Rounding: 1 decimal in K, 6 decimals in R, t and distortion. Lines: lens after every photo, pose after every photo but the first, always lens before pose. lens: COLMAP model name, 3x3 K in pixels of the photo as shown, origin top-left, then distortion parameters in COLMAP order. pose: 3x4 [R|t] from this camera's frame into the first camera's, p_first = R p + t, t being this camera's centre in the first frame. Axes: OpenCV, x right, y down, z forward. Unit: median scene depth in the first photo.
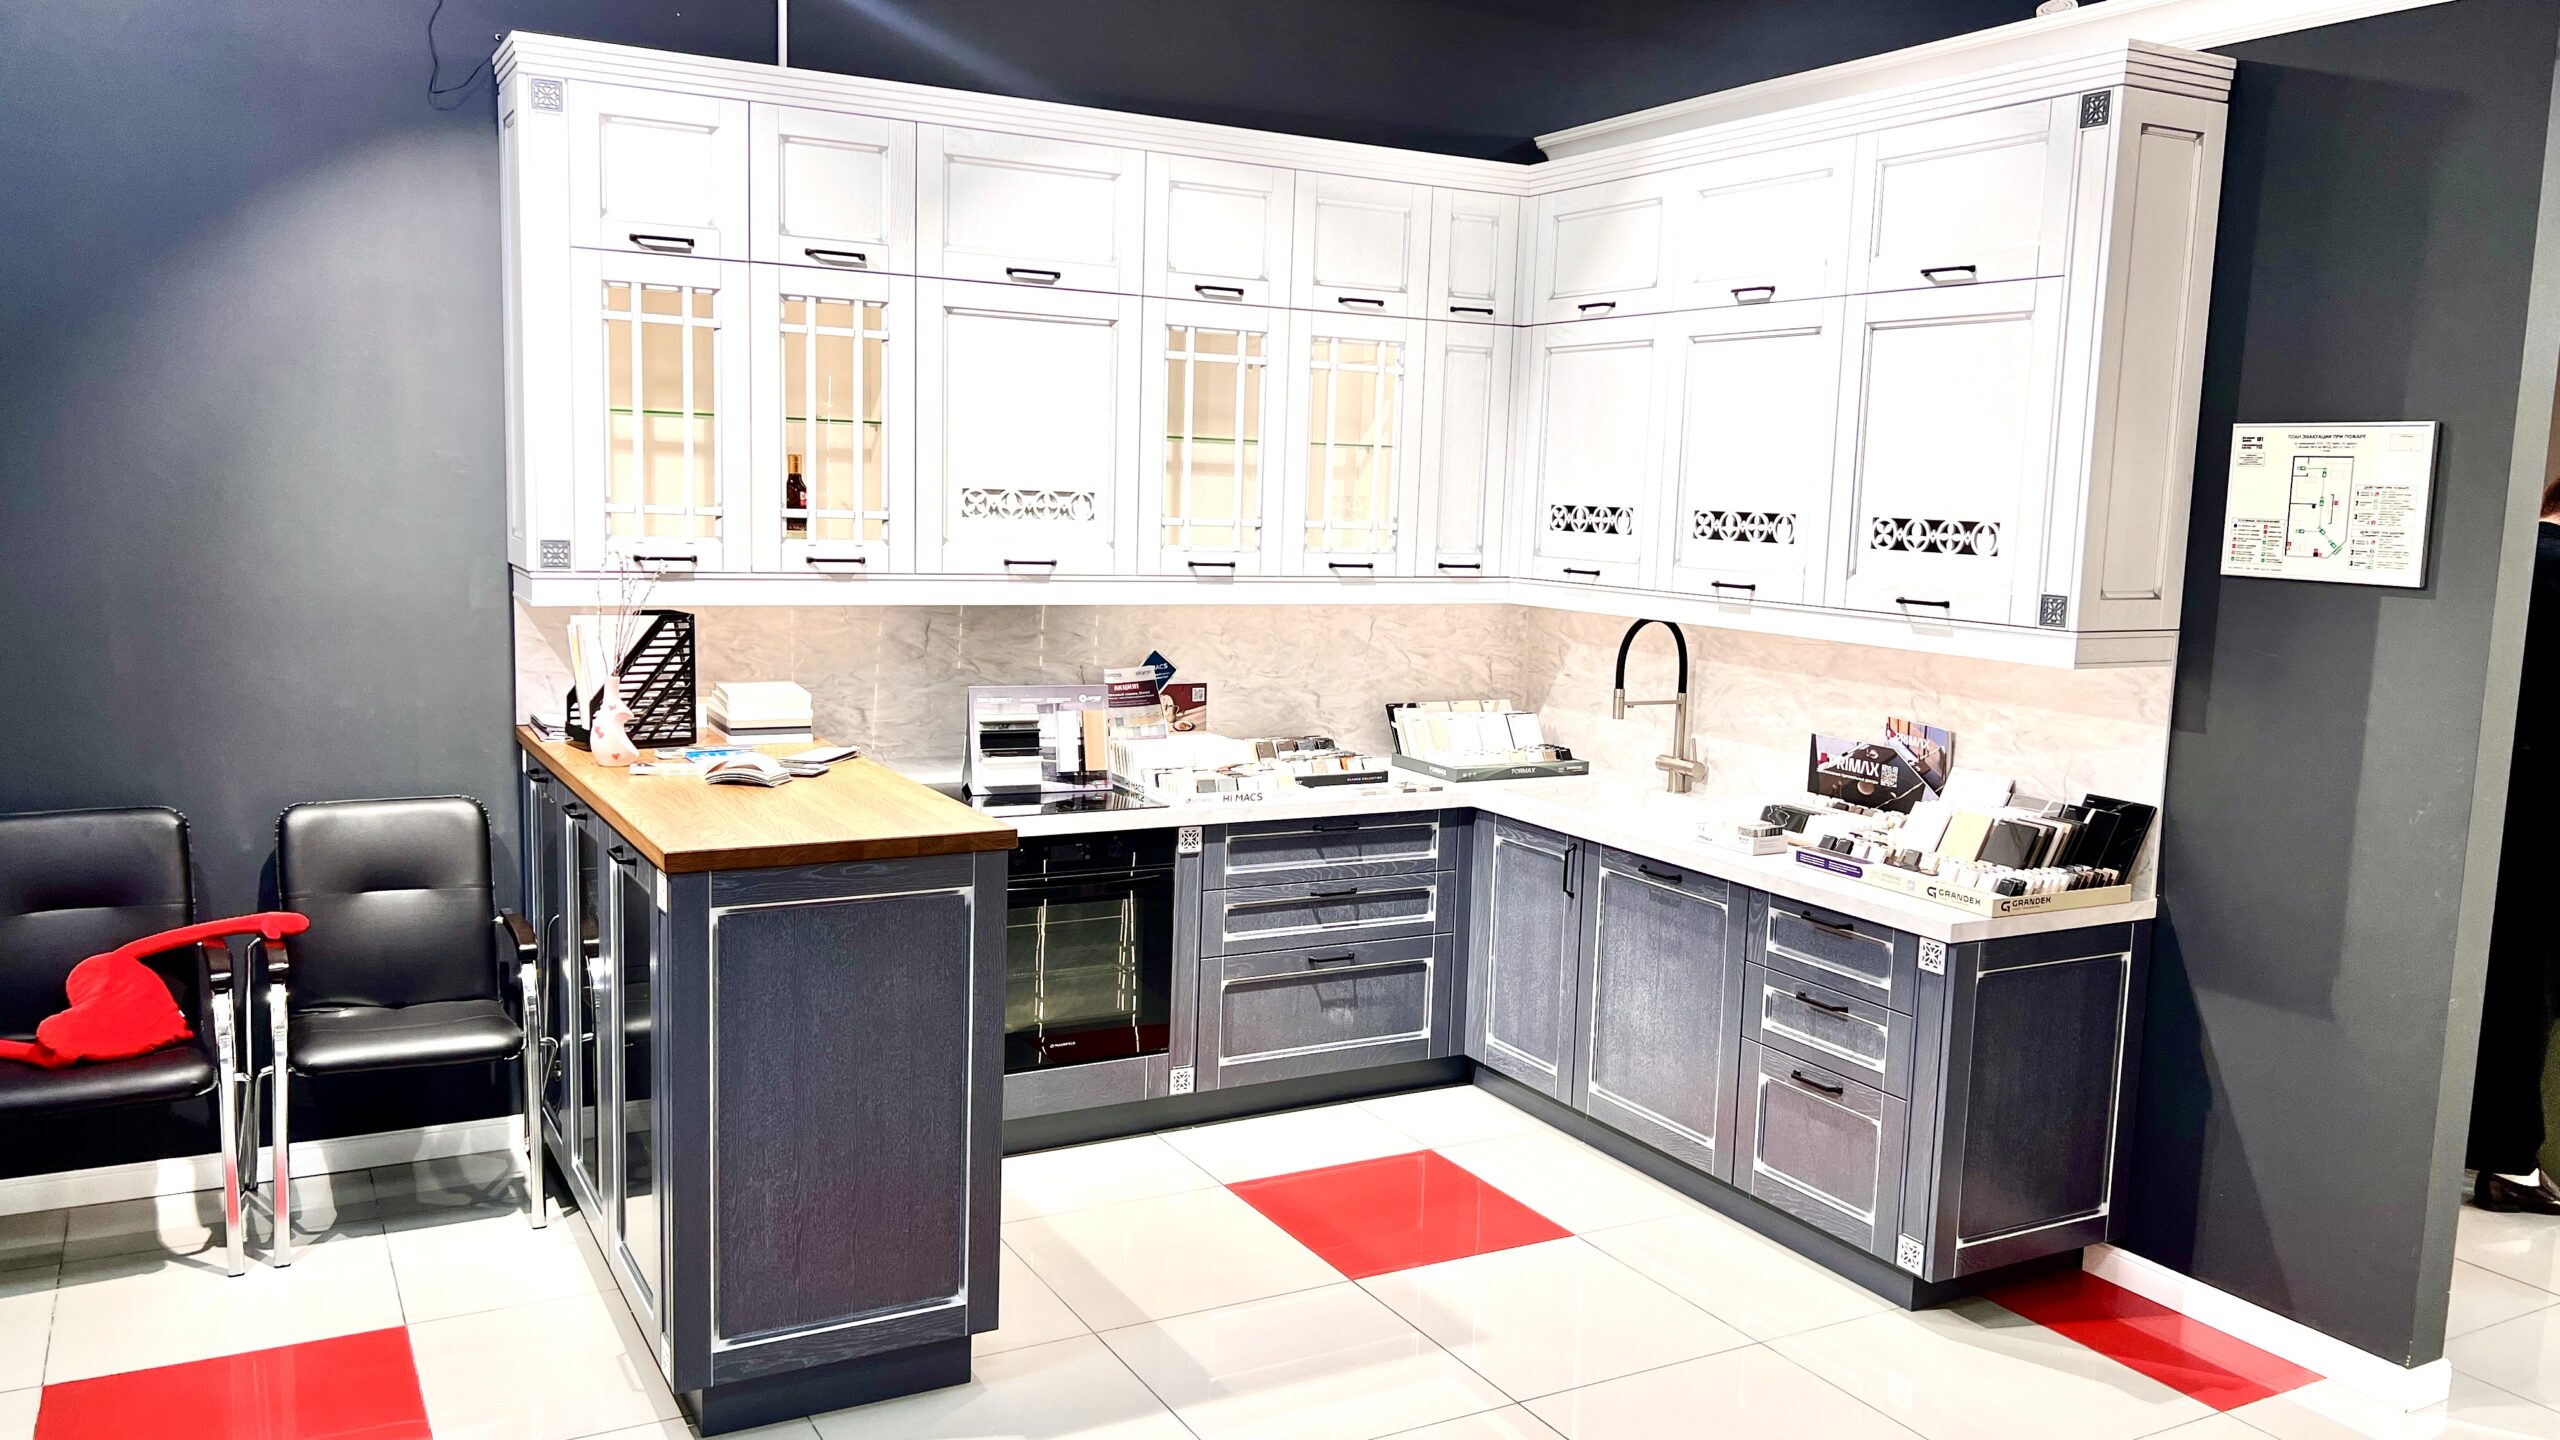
lens RADIAL K [[1890.1, 0, 1287.1], [0, 1890.1, 713.9], [0, 0, 1]] dist [0.047025, -0.032157]
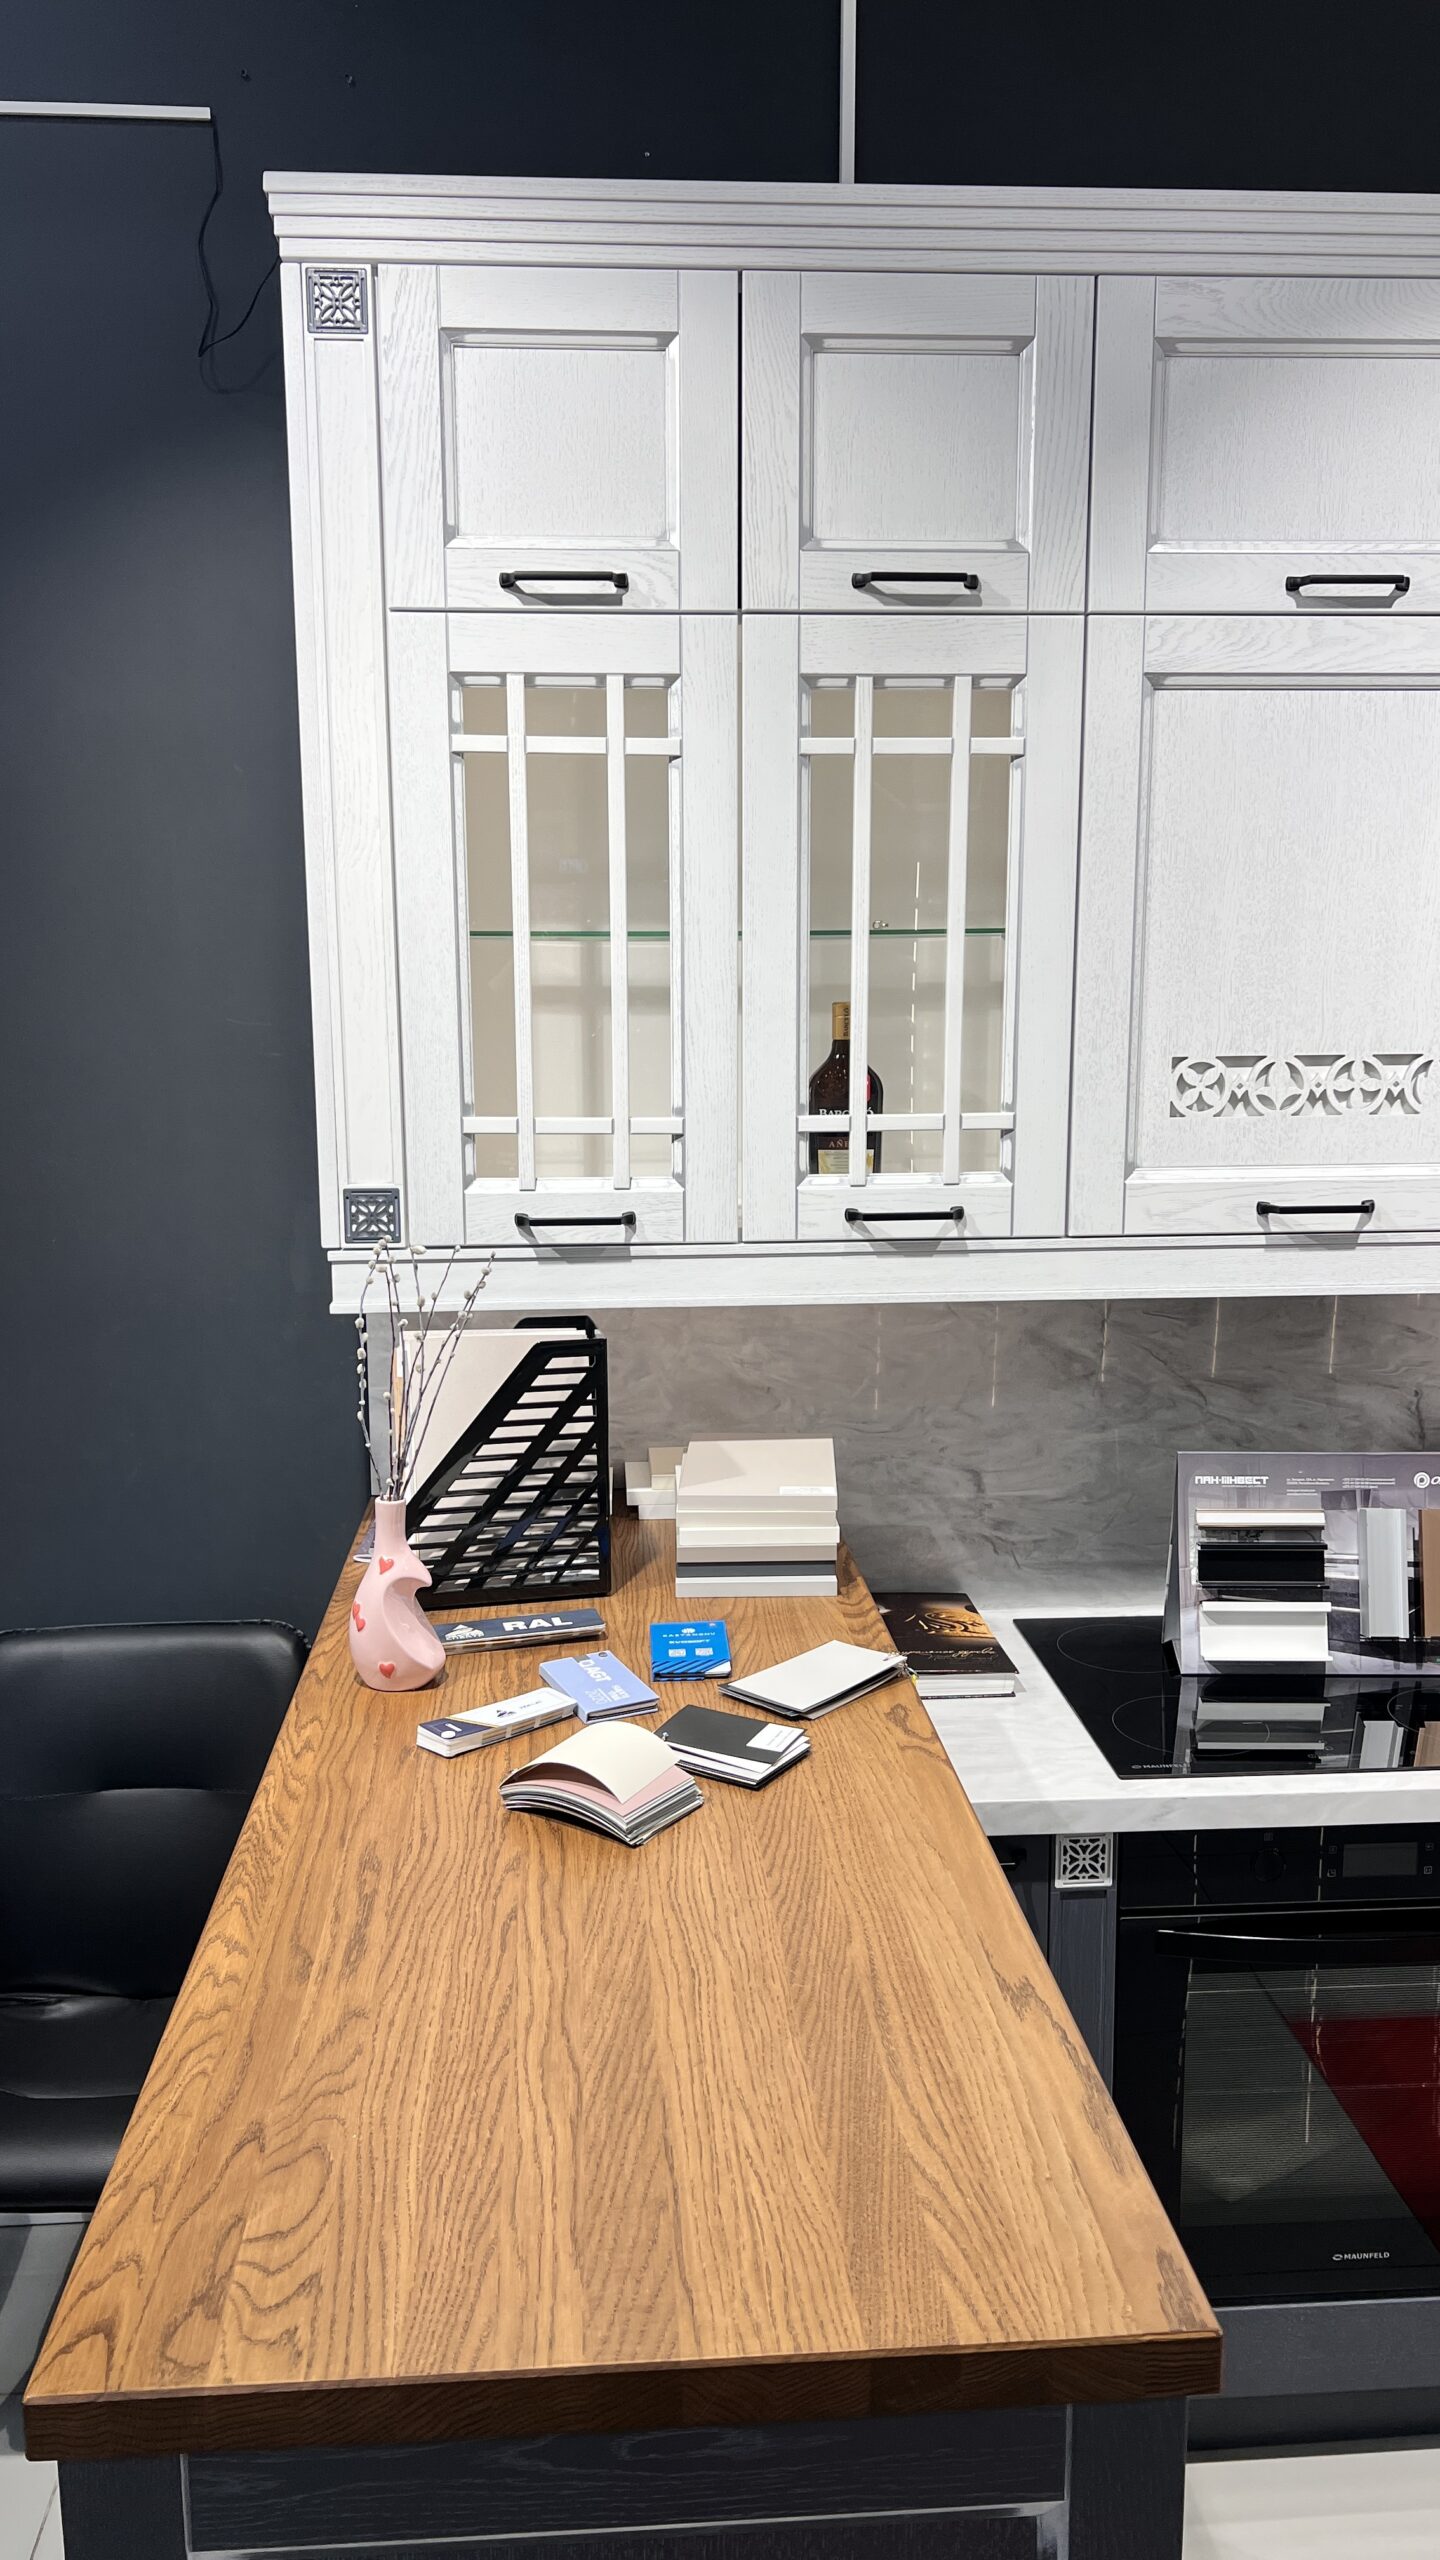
lens RADIAL K [[1890.1, 0, 703.4], [0, 1890.1, 1287.9], [0, 0, 1]] dist [0.047025, -0.032157]
pose [[0.899521, 0.035103, -0.435464, -0.068981], [-0.016868, 0.998814, 0.045671, -0.083018], [0.436551, -0.033737, 0.899047, 0.528928]]
